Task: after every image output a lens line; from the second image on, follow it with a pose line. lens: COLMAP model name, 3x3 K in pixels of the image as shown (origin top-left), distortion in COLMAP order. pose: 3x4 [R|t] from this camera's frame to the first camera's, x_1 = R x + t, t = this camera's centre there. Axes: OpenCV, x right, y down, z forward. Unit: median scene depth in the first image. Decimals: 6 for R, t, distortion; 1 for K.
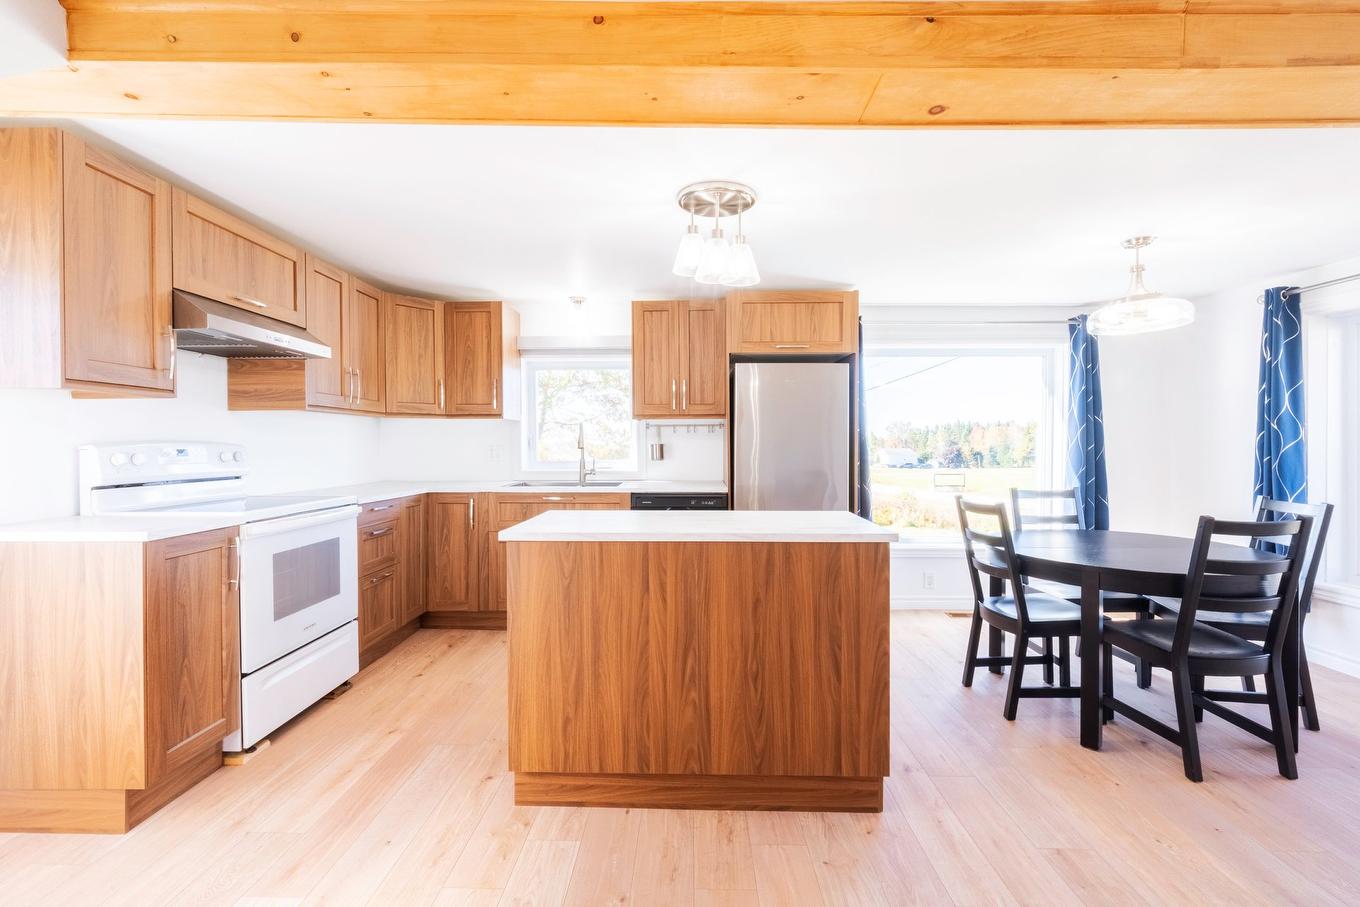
lens RADIAL K [[635.2, 0, 680.0], [0, 635.2, 453.5], [0, 0, 1]] dist [0.000682, 0.000160]
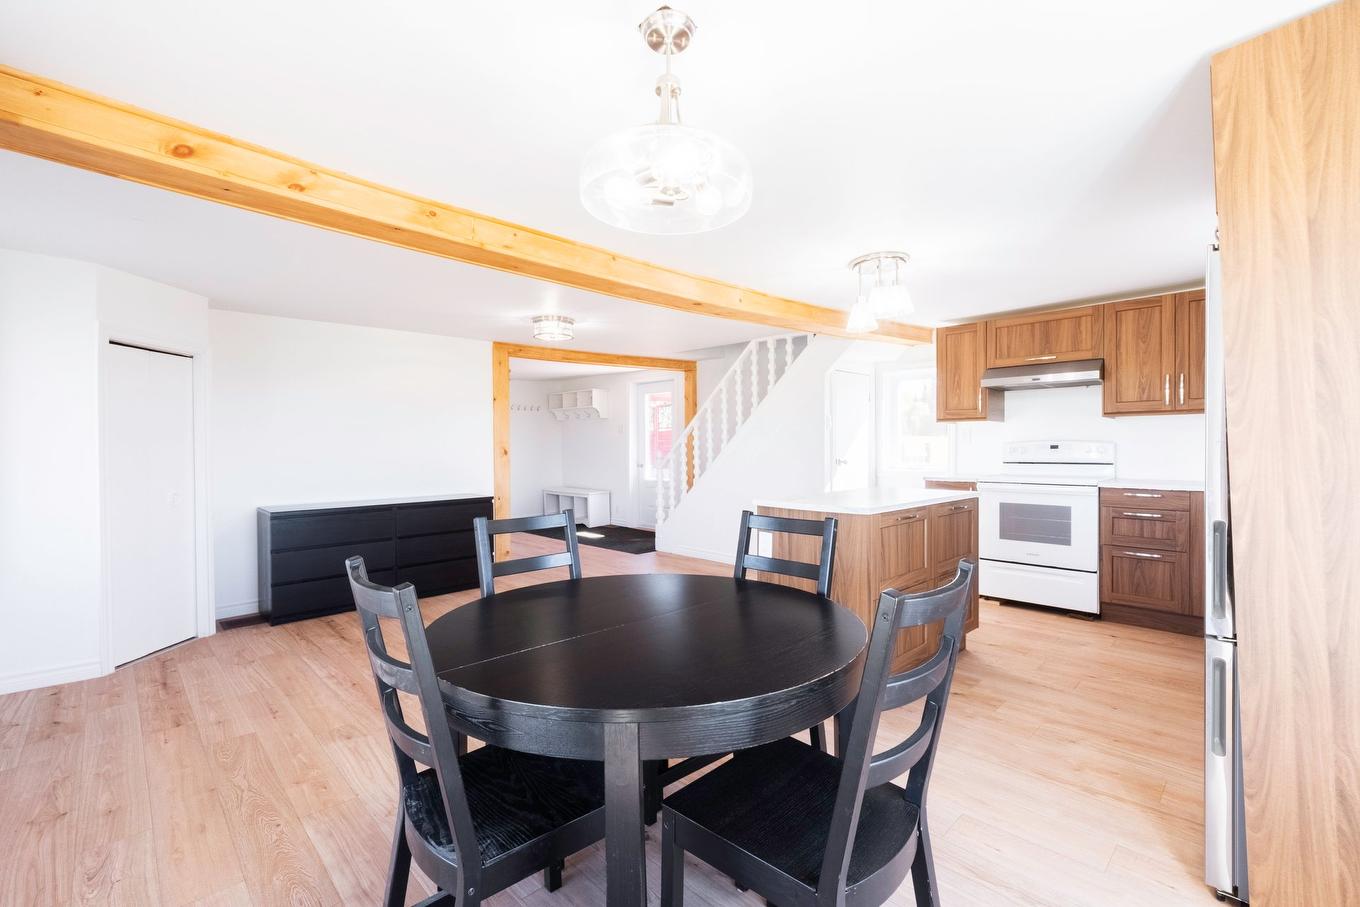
lens RADIAL K [[635.2, 0, 680.0], [0, 635.2, 453.5], [0, 0, 1]] dist [0.000682, 0.000160]
pose [[-0.727398, 0.021139, -0.685890, 1.088489], [0.004720, 0.999656, 0.025803, -0.028967], [0.686199, 0.015532, -0.727248, 1.435123]]
